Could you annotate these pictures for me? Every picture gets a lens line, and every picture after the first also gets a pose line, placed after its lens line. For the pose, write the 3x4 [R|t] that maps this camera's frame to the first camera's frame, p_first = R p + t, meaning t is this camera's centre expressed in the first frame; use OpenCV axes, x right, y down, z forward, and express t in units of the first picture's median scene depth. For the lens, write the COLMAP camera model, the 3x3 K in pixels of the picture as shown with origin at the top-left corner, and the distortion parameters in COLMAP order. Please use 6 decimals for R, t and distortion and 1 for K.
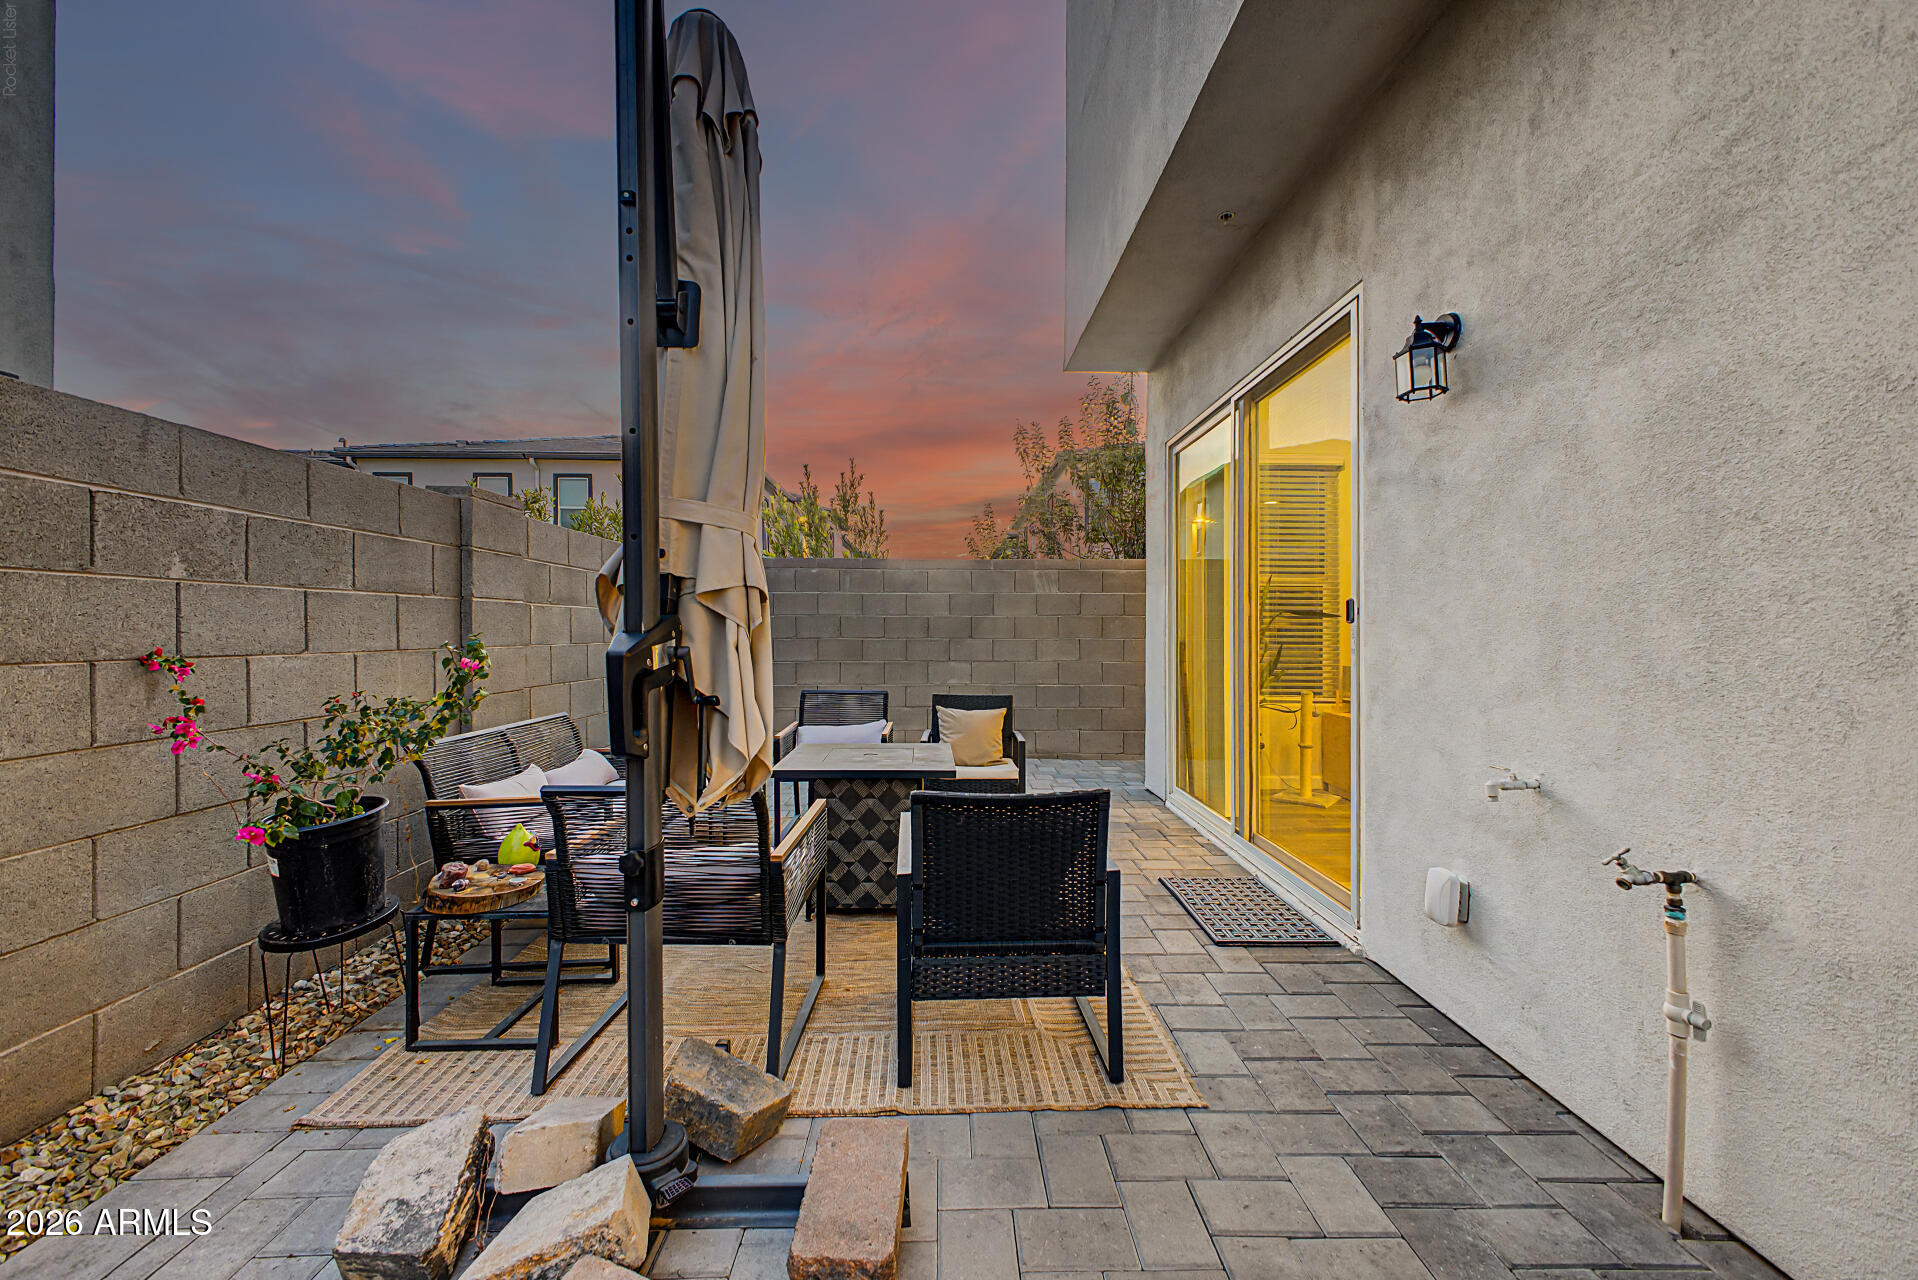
lens RADIAL K [[755.6, 0, 955.5], [0, 755.6, 623.0], [0, 0, 1]] dist [0.028143, -0.010999]
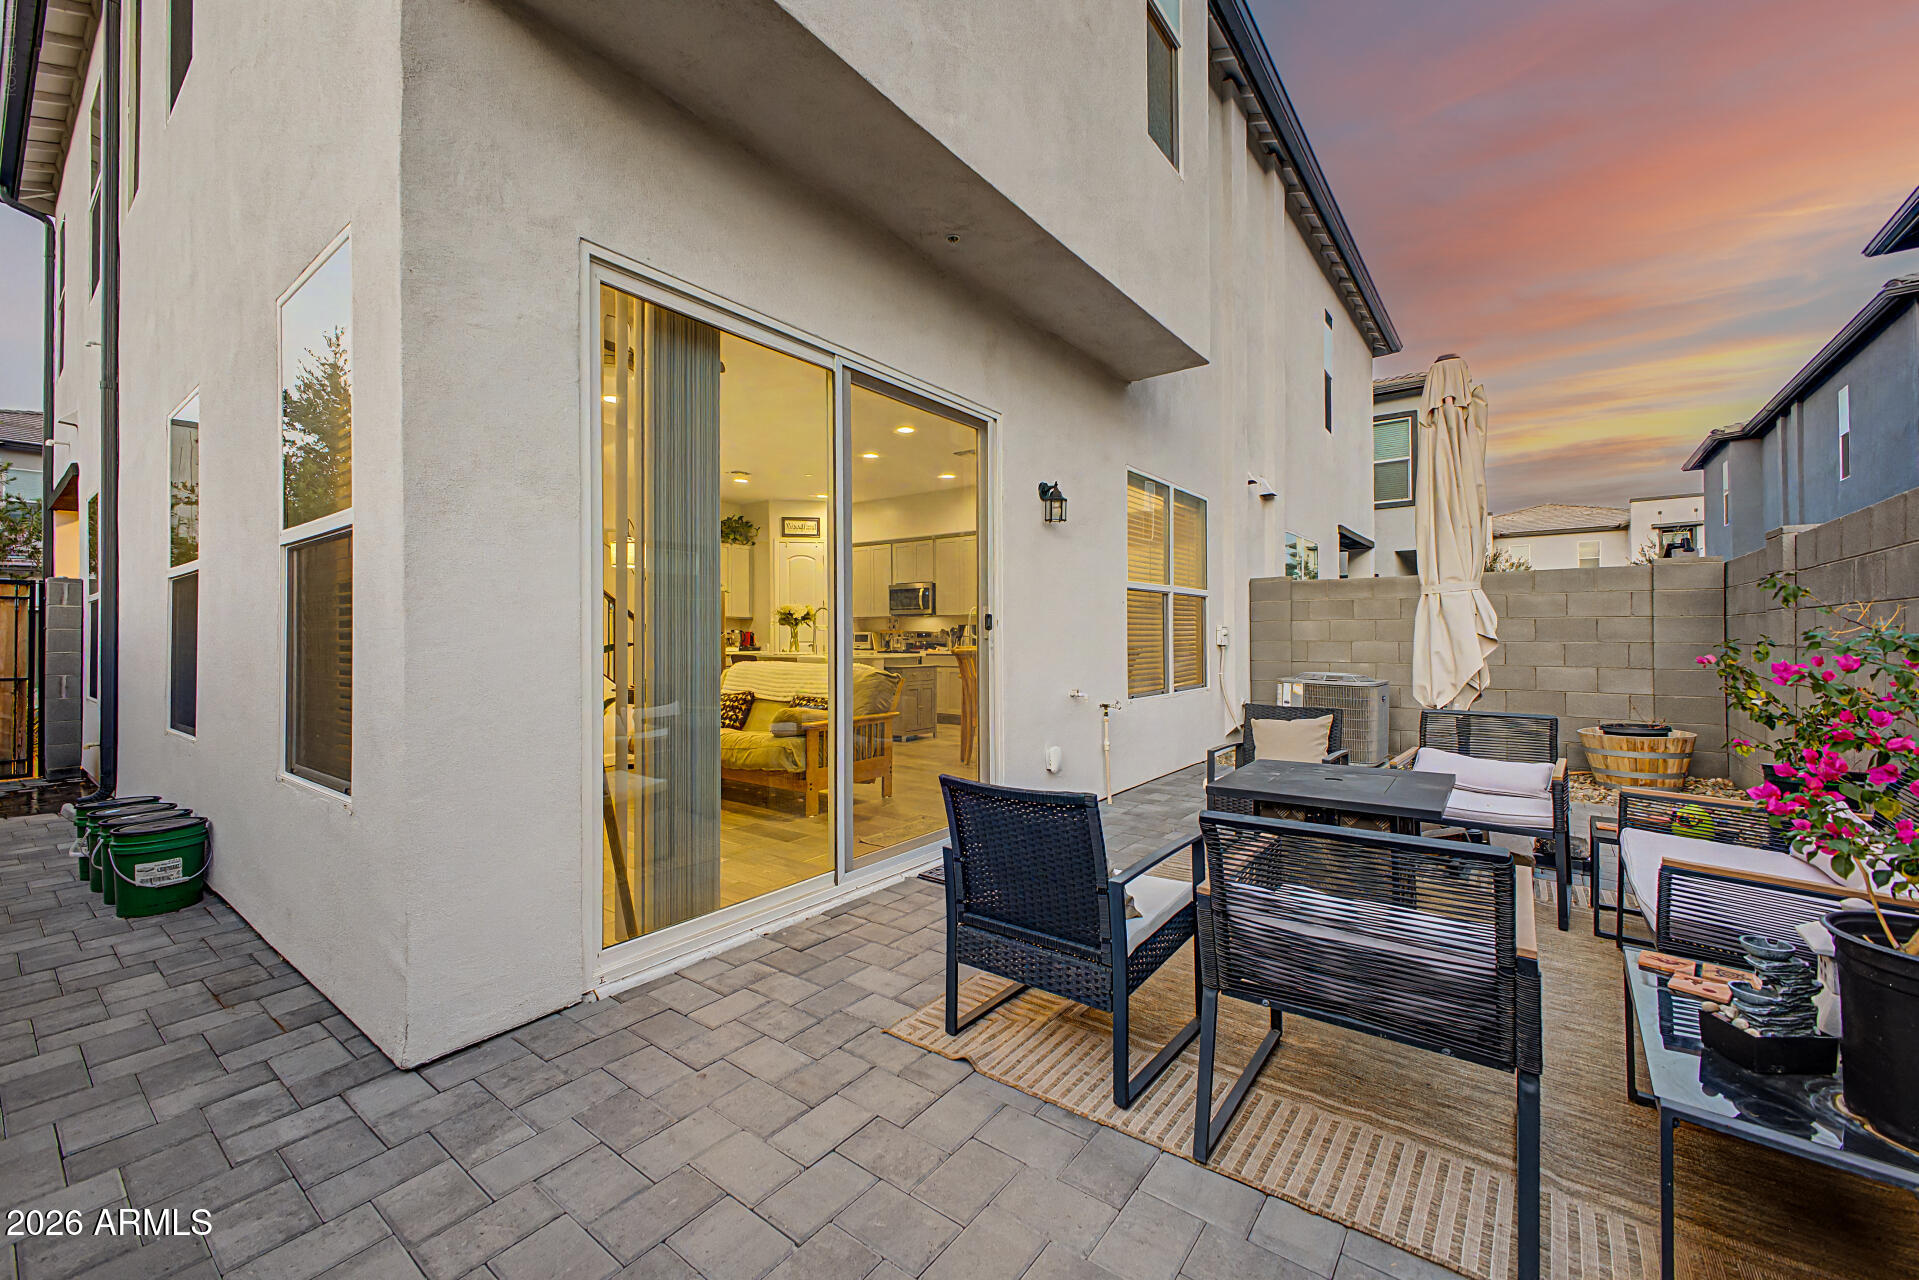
lens RADIAL K [[756.0, 0, 956.0], [0, 756.0, 623.0], [0, 0, 1]] dist [0.028143, -0.010999]
pose [[-0.783350, 0.009536, 0.621508, -0.486400], [-0.003840, 0.999789, -0.020180, 0.020910], [-0.621569, -0.018194, -0.783148, 2.970952]]
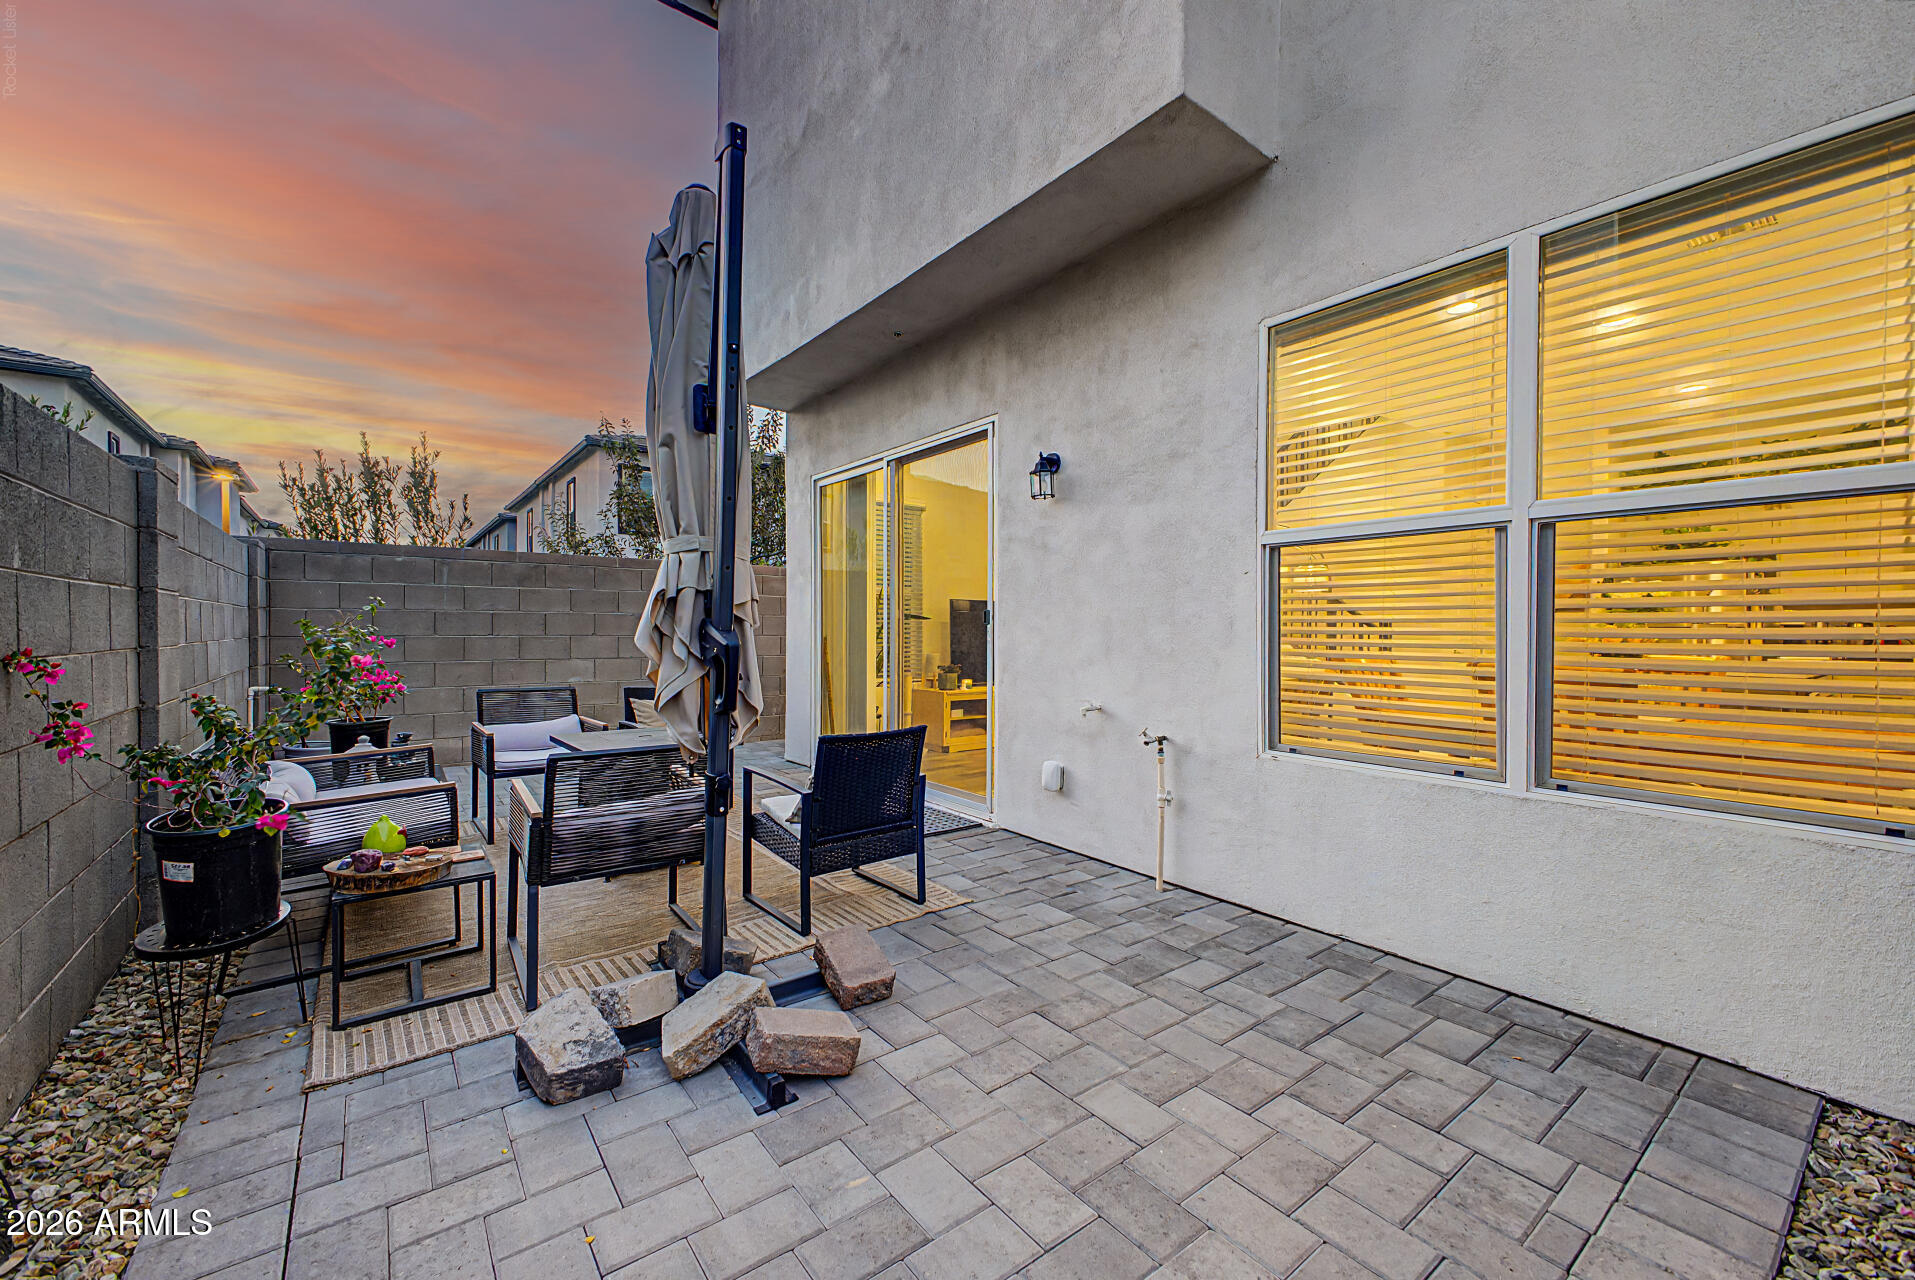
lens RADIAL K [[754.4, 0, 954.0], [0, 754.4, 623.1], [0, 0, 1]] dist [0.028143, -0.010999]
pose [[0.809891, 0.007213, 0.586537, -0.631644], [-0.009239, 0.999957, 0.000461, -0.004657], [-0.586508, -0.005792, 0.809923, -0.326698]]
